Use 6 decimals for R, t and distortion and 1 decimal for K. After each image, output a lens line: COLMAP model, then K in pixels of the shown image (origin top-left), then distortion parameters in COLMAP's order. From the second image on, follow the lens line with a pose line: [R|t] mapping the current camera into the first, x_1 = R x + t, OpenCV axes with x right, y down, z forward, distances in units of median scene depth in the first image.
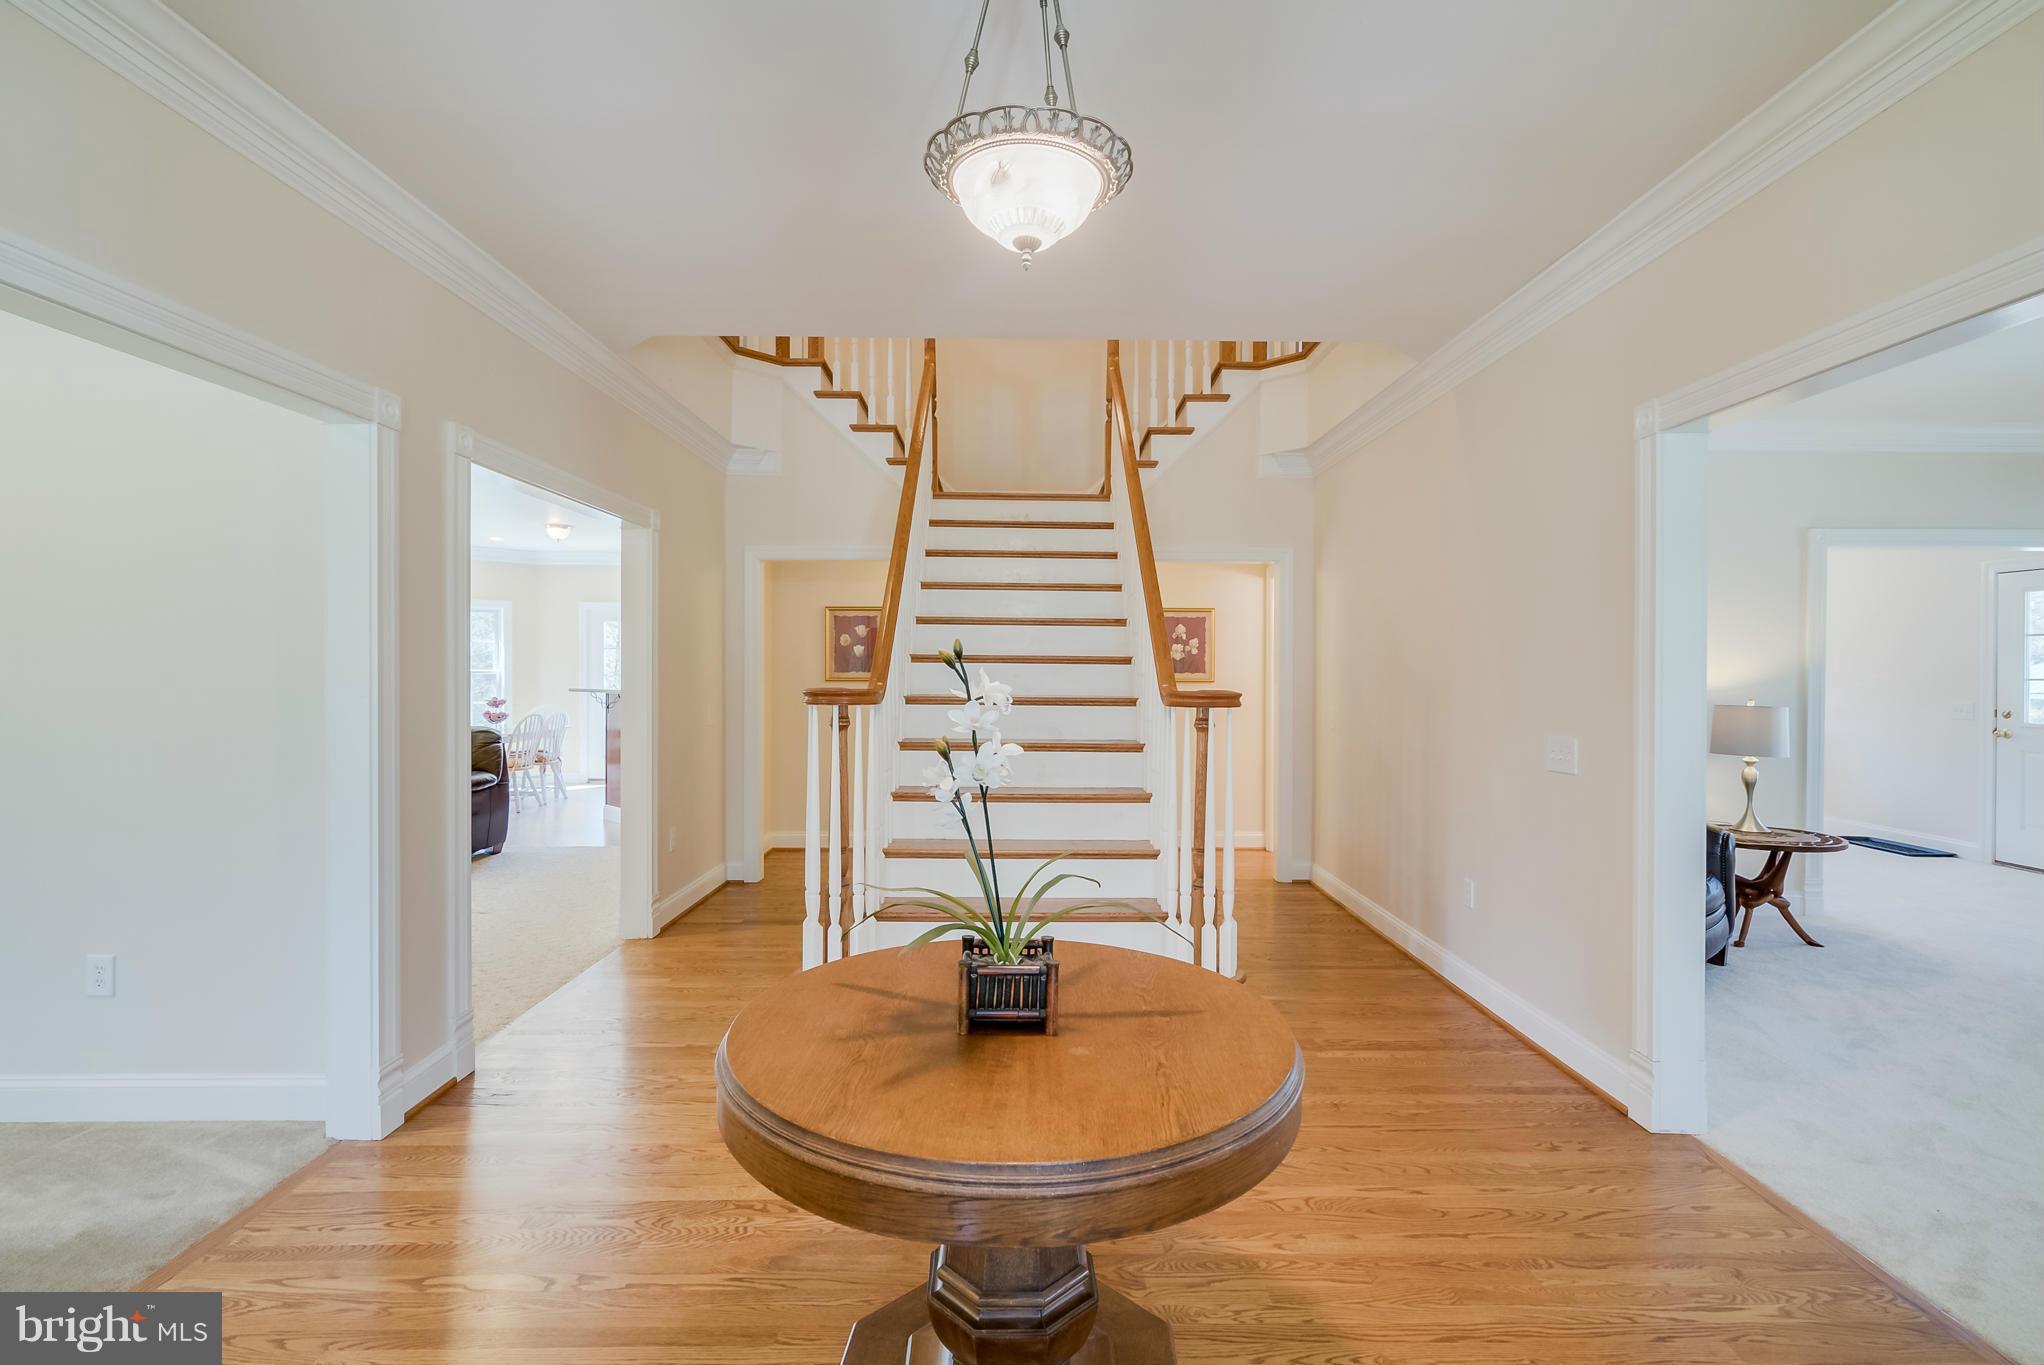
lens RADIAL K [[944.0, 0, 1024.7], [0, 944.0, 678.7], [0, 0, 1]] dist [0.003390, 0.000504]
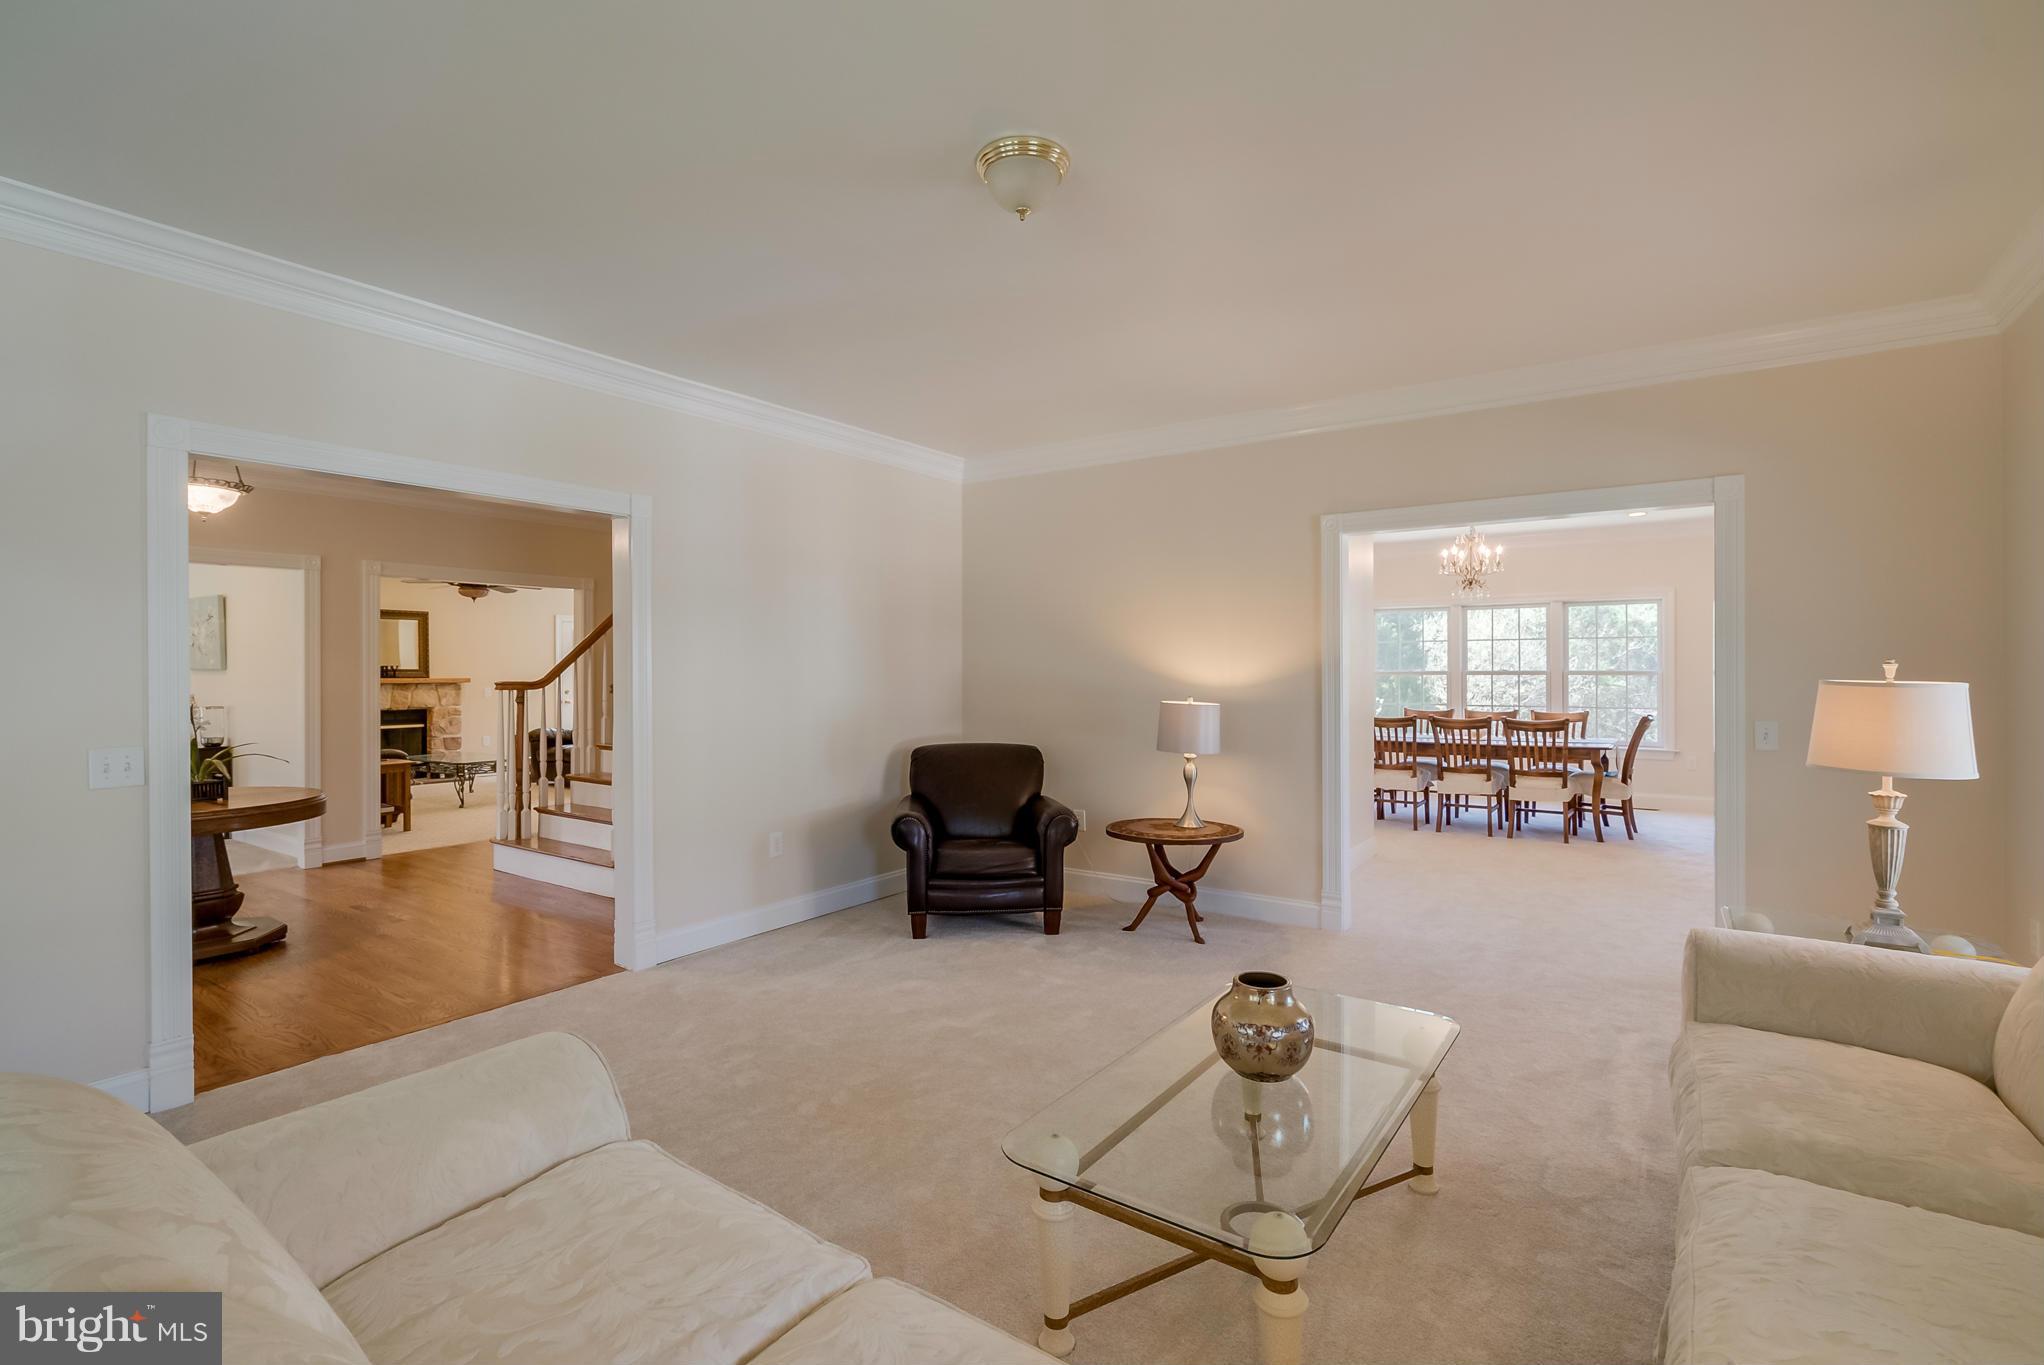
lens RADIAL K [[944.0, 0, 1024.7], [0, 944.0, 678.7], [0, 0, 1]] dist [0.003390, 0.000504]
pose [[0.808441, 0.001905, -0.588575, 1.224631], [0.000684, 0.999991, 0.004176, -0.001712], [0.588577, -0.003778, 0.808432, 0.076792]]
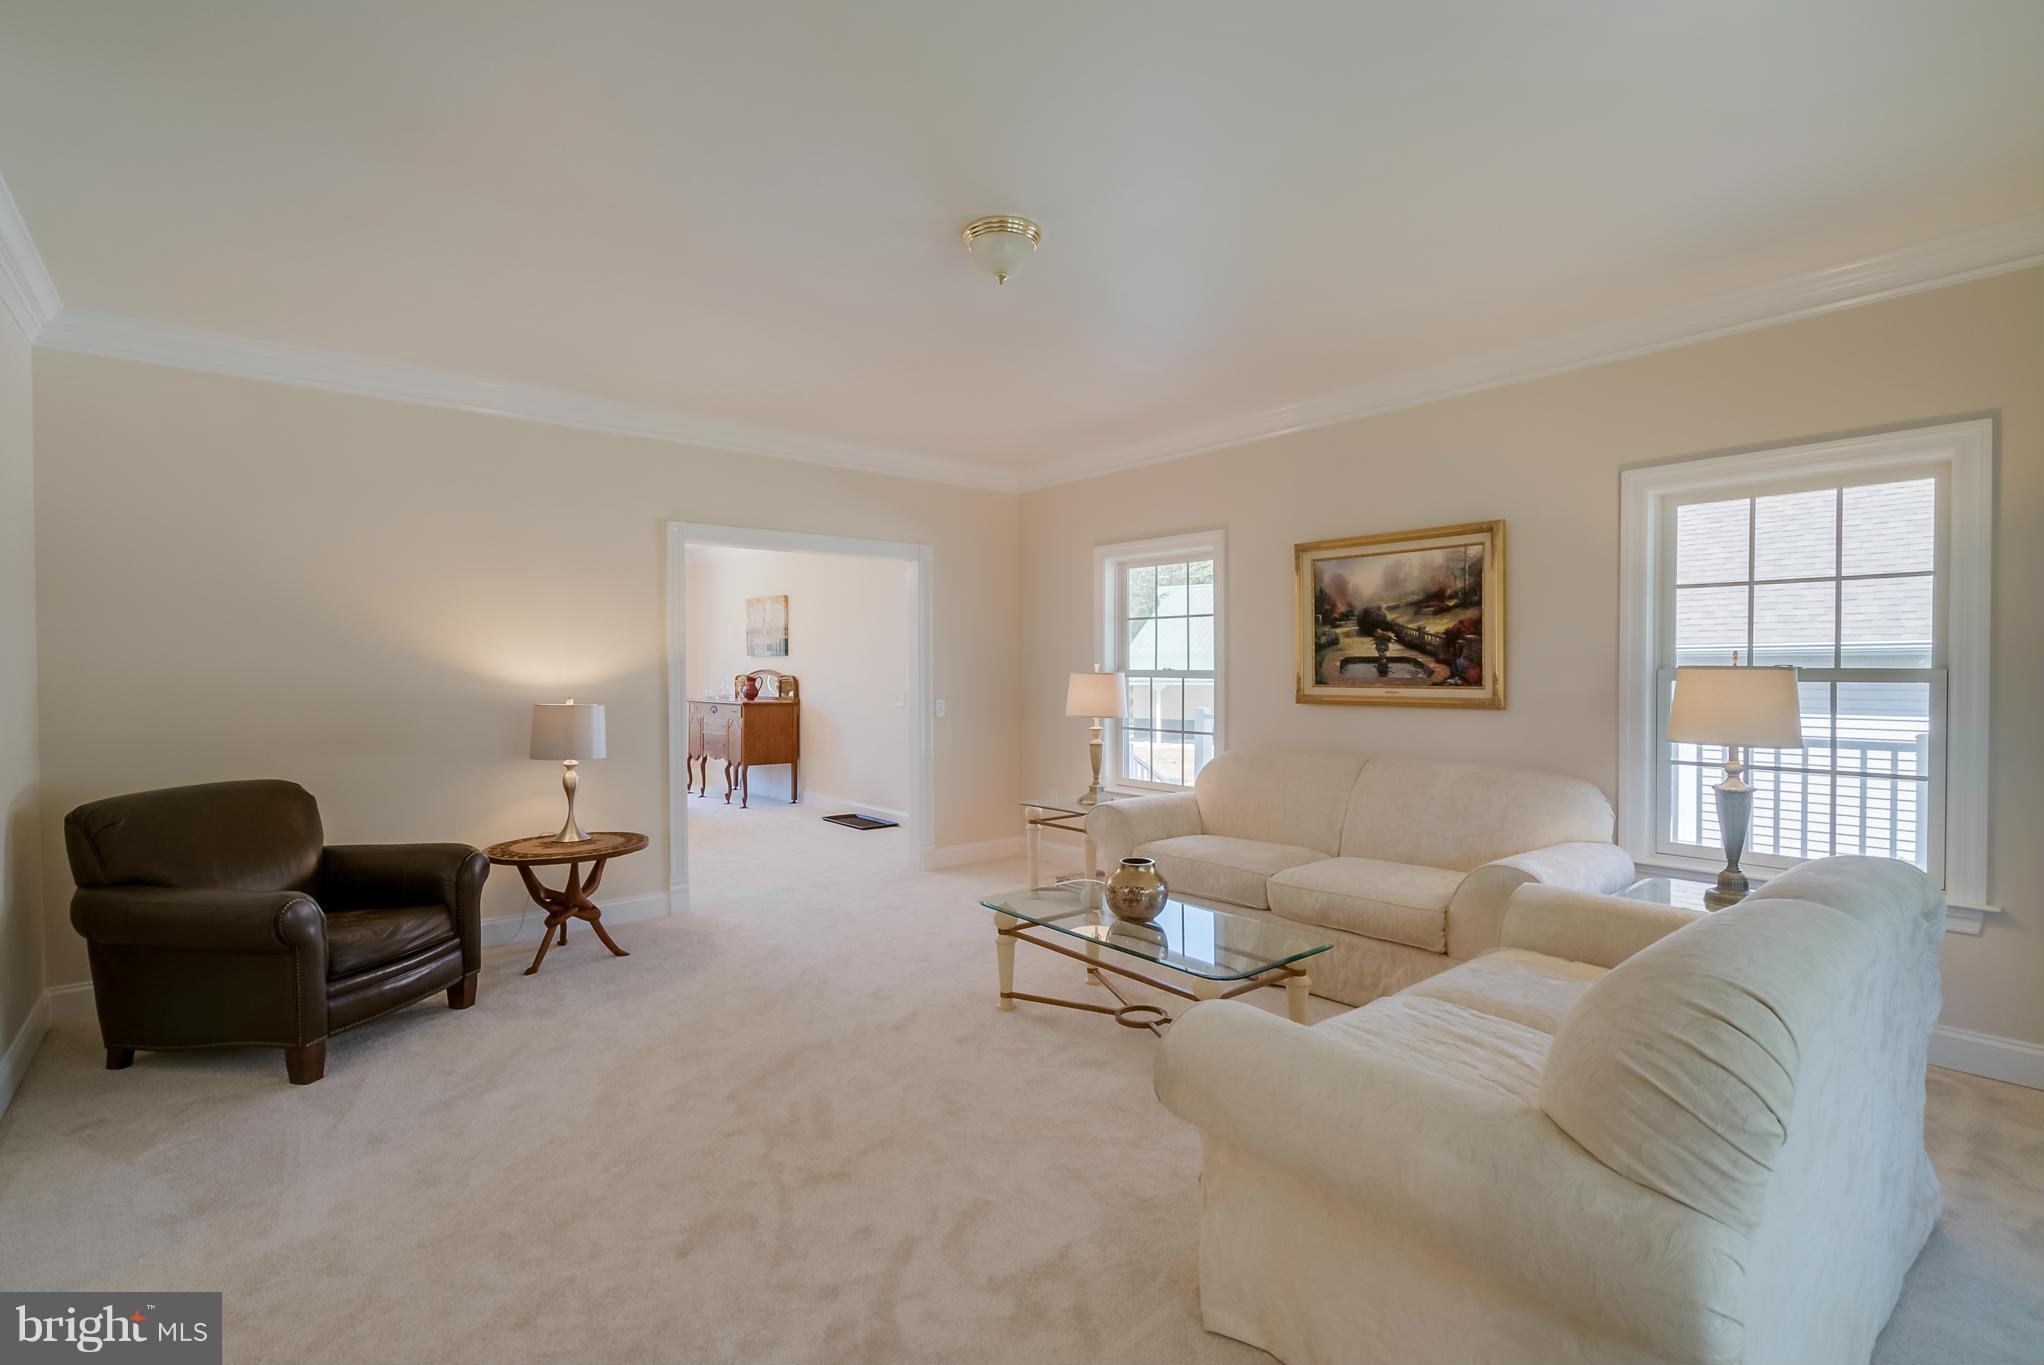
lens RADIAL K [[944.0, 0, 1024.7], [0, 944.0, 678.7], [0, 0, 1]] dist [0.003390, 0.000504]
pose [[0.774983, -0.013378, 0.631840, 0.531537], [0.011204, 0.999910, 0.007430, 0.001795], [-0.631883, 0.001321, 0.775063, 0.008067]]
